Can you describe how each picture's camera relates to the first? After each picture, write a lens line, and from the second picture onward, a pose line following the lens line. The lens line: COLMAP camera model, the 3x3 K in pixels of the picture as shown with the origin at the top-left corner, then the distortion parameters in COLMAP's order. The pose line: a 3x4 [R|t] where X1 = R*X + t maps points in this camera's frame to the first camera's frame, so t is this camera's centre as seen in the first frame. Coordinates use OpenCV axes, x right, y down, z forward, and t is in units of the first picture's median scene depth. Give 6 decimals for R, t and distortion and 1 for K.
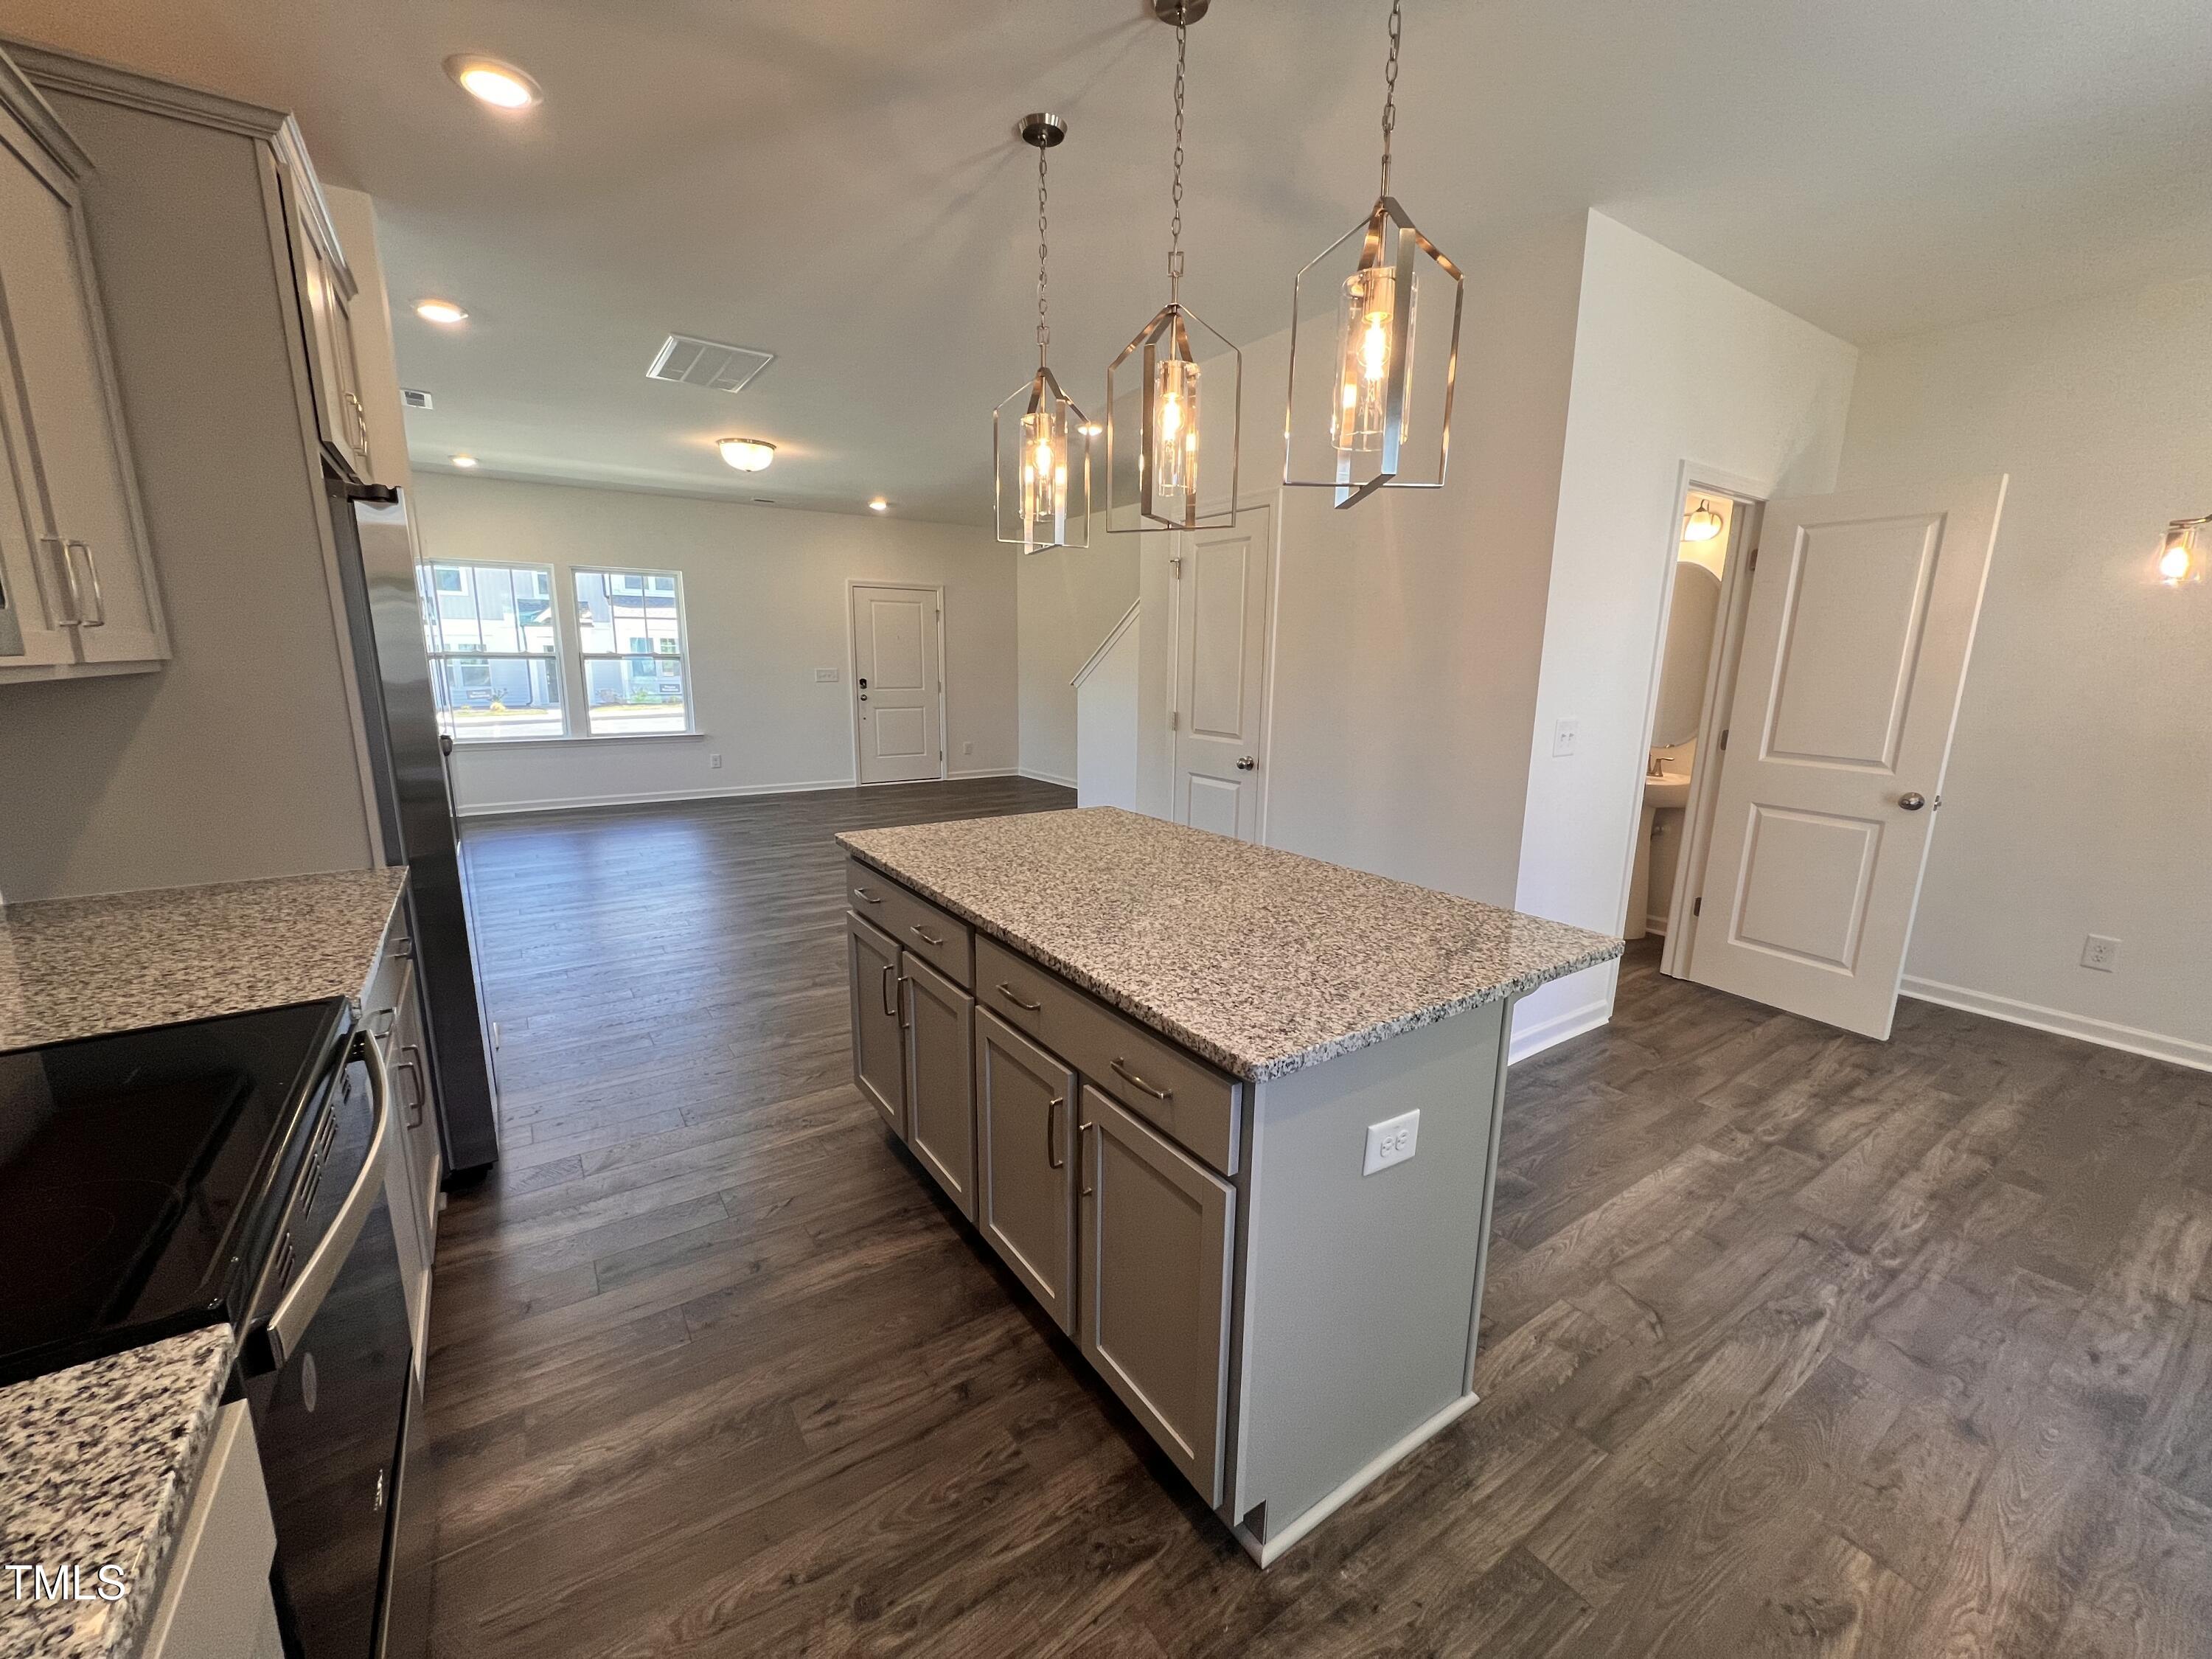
lens RADIAL K [[886.5, 0, 1106.0], [0, 886.5, 829.5], [0, 0, 1]] dist [-0.000723, 0.000164]
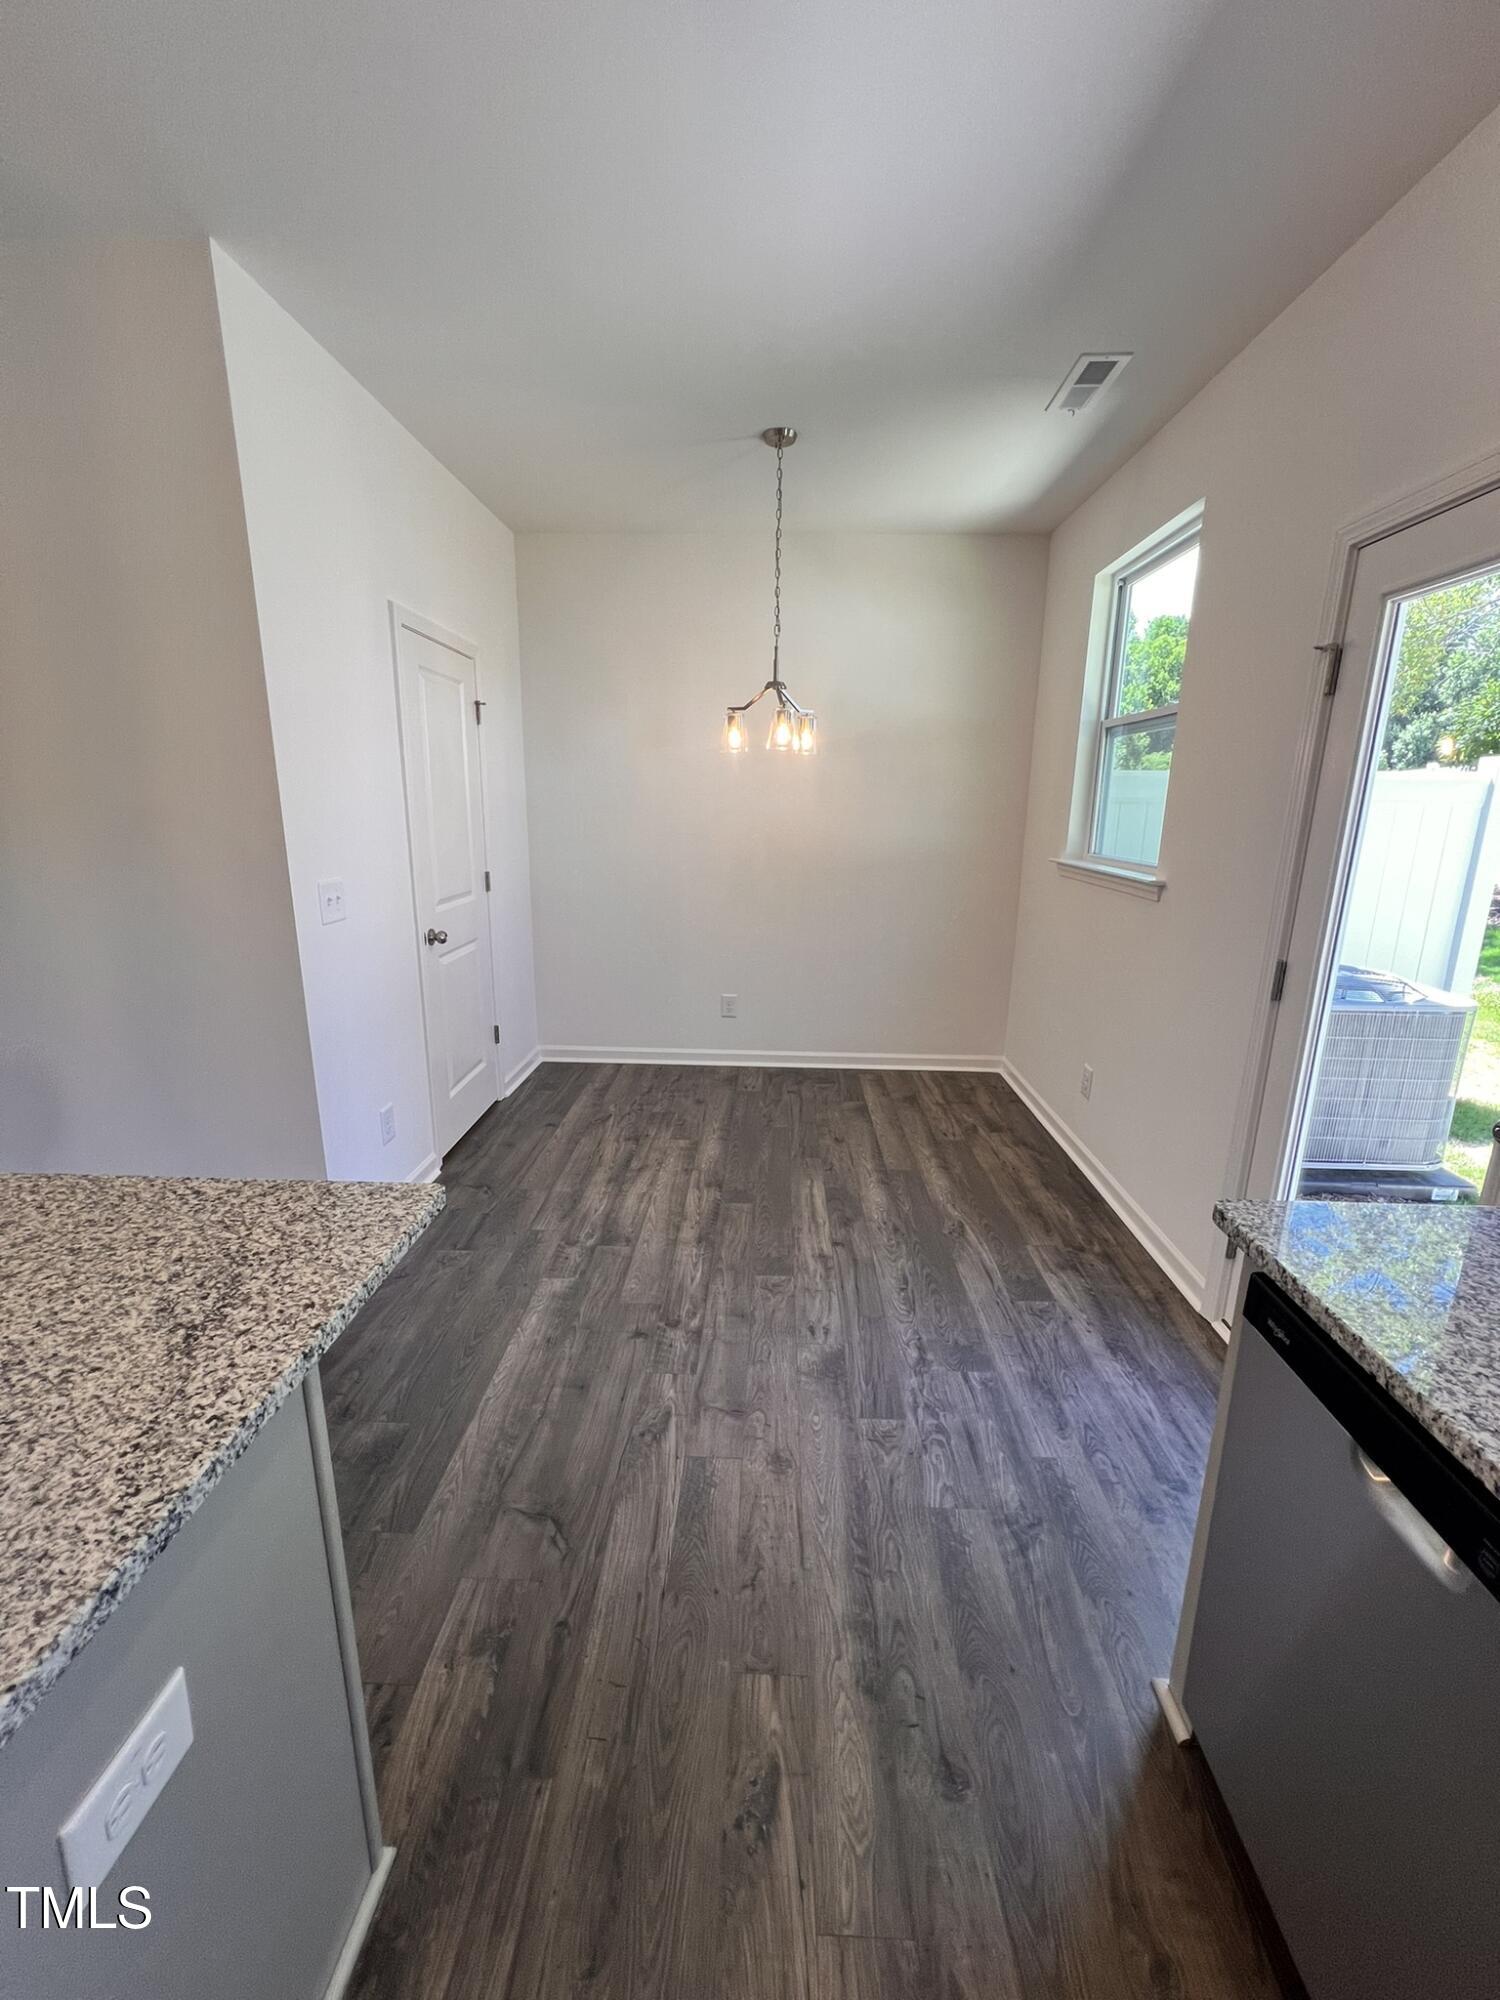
lens RADIAL K [[801.5, 0, 750.0], [0, 801.5, 1000.0], [0, 0, 1]] dist [-0.000723, 0.000164]
pose [[0.592044, -0.199790, 0.780748, 0.168599], [0.153453, 0.979006, 0.134160, -0.071791], [-0.791161, 0.040379, 0.610273, 0.258423]]
